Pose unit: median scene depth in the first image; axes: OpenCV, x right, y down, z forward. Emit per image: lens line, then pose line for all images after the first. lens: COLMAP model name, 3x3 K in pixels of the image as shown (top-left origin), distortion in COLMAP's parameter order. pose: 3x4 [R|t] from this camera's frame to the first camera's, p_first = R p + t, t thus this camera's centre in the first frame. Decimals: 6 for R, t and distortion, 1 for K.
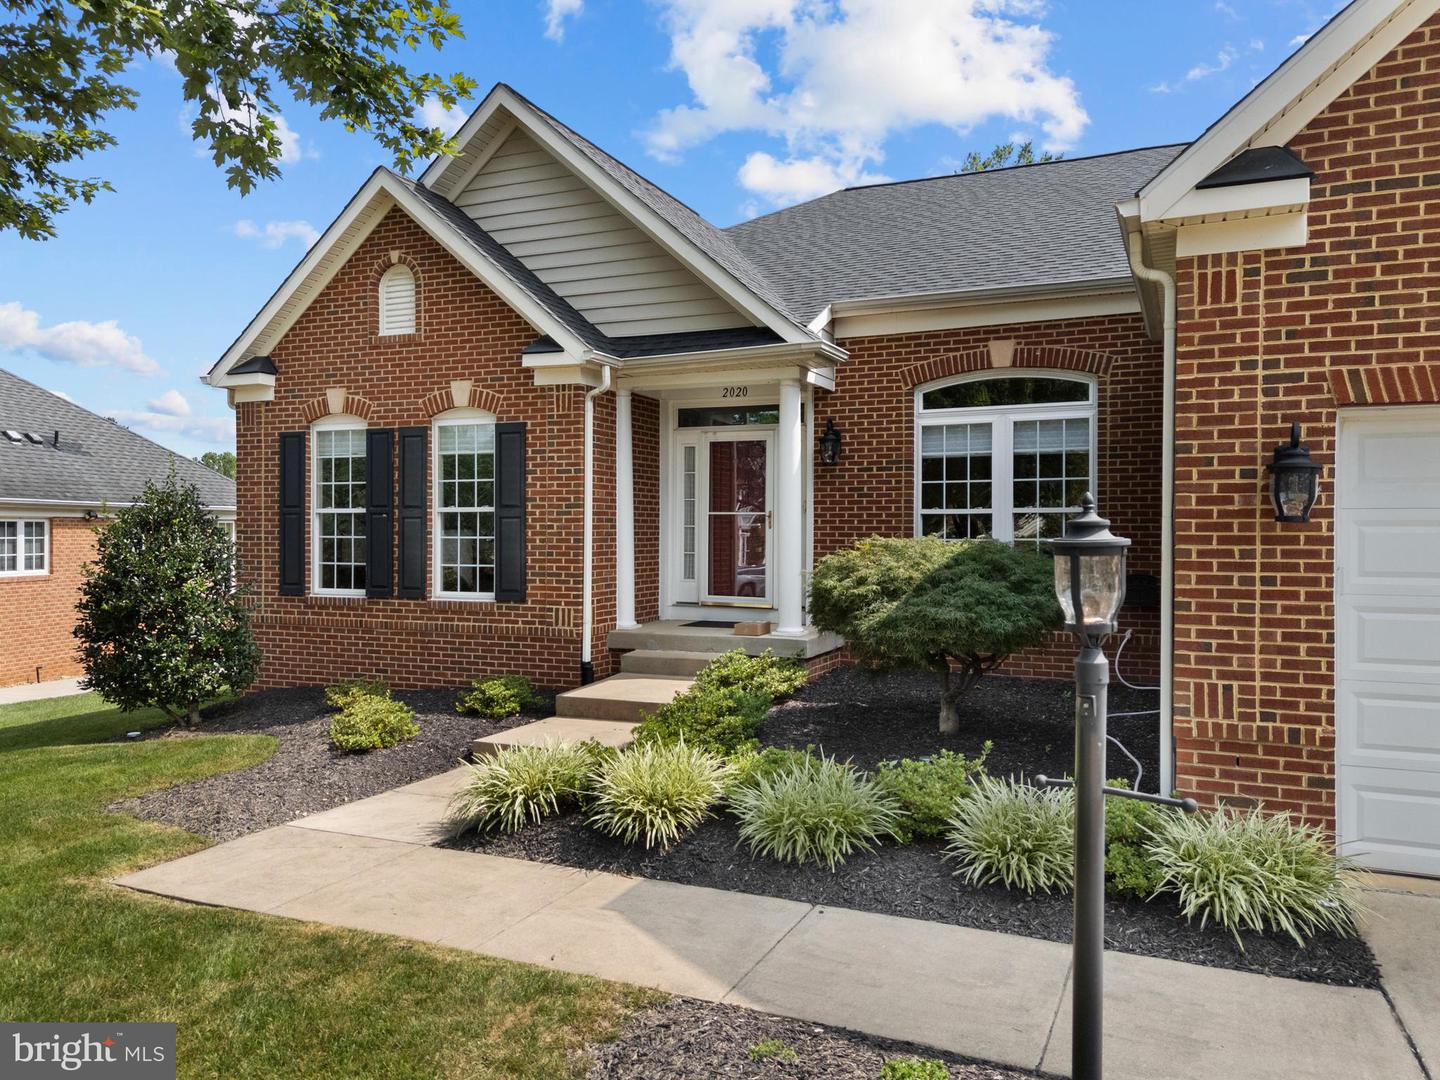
lens RADIAL K [[1058.9, 0, 716.2], [0, 1058.9, 539.8], [0, 0, 1]] dist [0.082594, -0.086883]
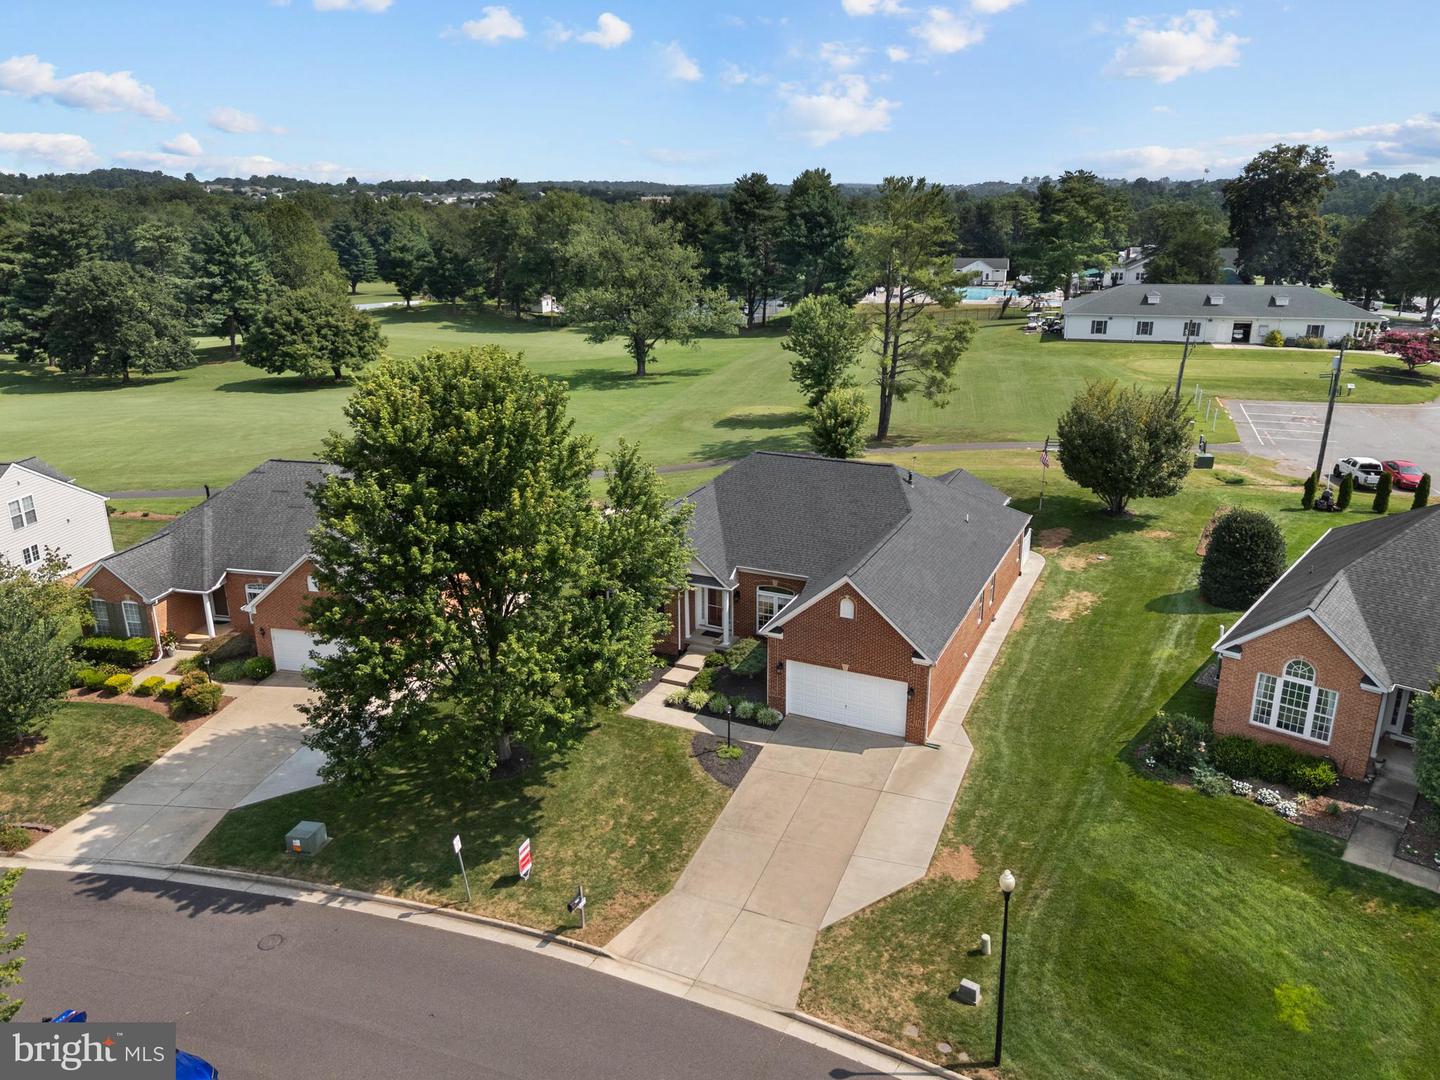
lens RADIAL K [[1058.9, 0, 716.2], [0, 1058.9, 539.8], [0, 0, 1]] dist [0.082594, -0.086883]
pose [[0.999752, 0.000205, -0.022251, 0.124613], [0.006538, 0.953115, 0.302537, -1.613355], [0.021270, -0.302607, 0.952878, -2.973154]]
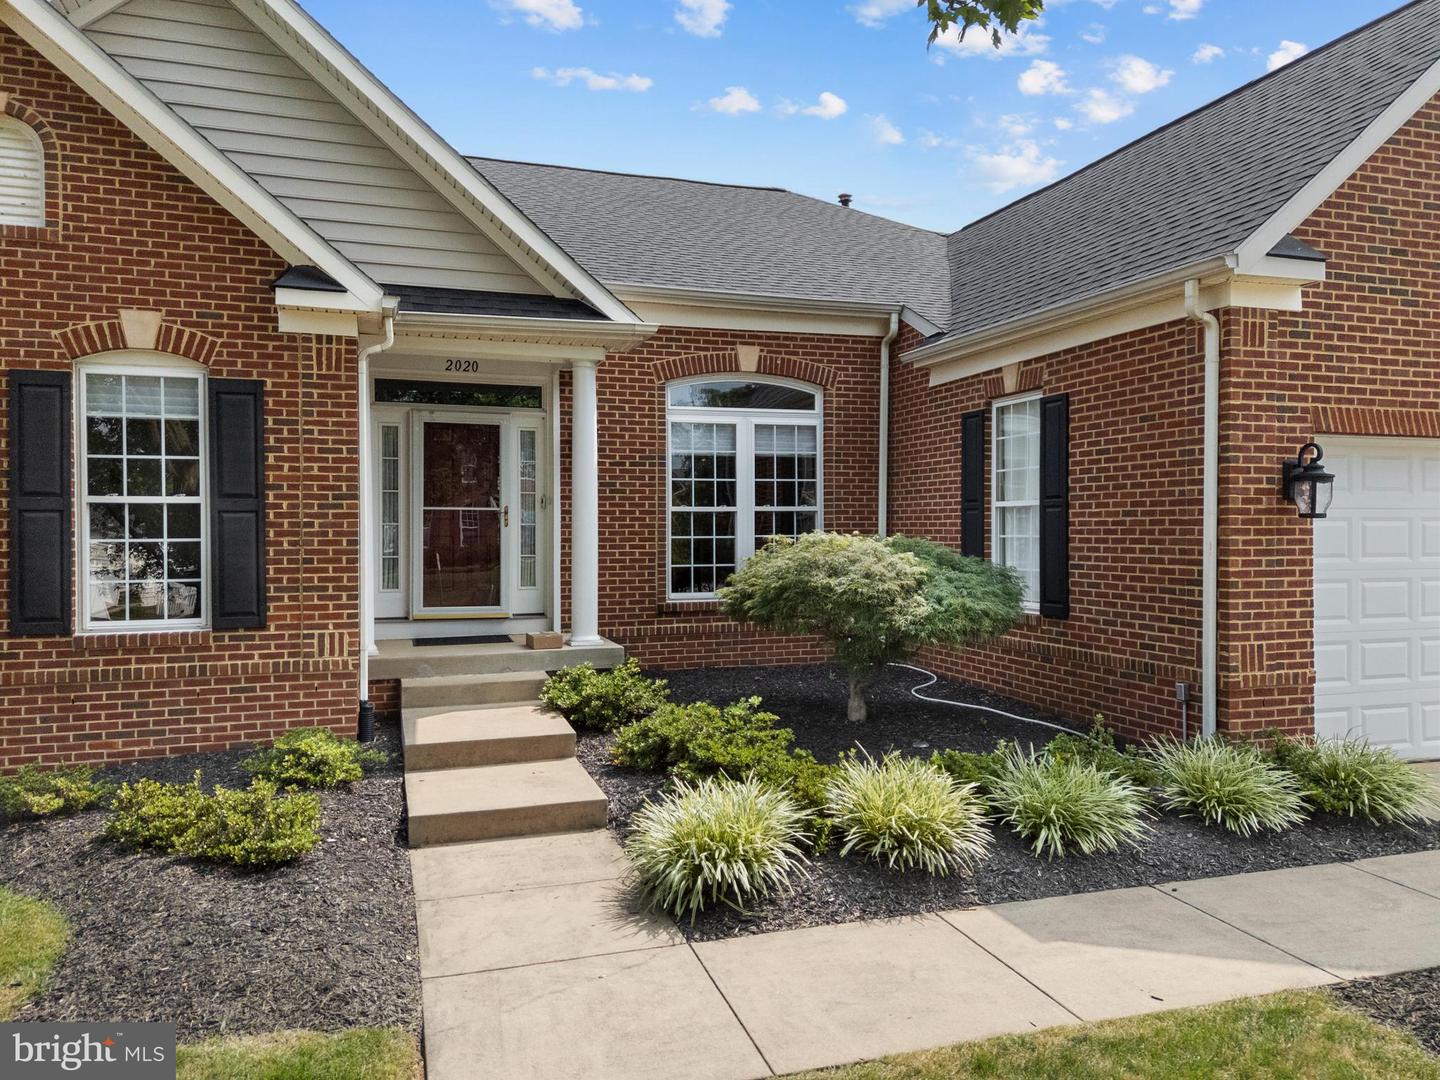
lens RADIAL K [[1058.9, 0, 716.2], [0, 1058.9, 539.8], [0, 0, 1]] dist [0.082594, -0.086883]
pose [[0.737930, -0.010141, 0.674801, -0.455662], [0.010861, 0.999936, 0.003150, -0.000728], [-0.674790, 0.005005, 0.737993, 0.255677]]
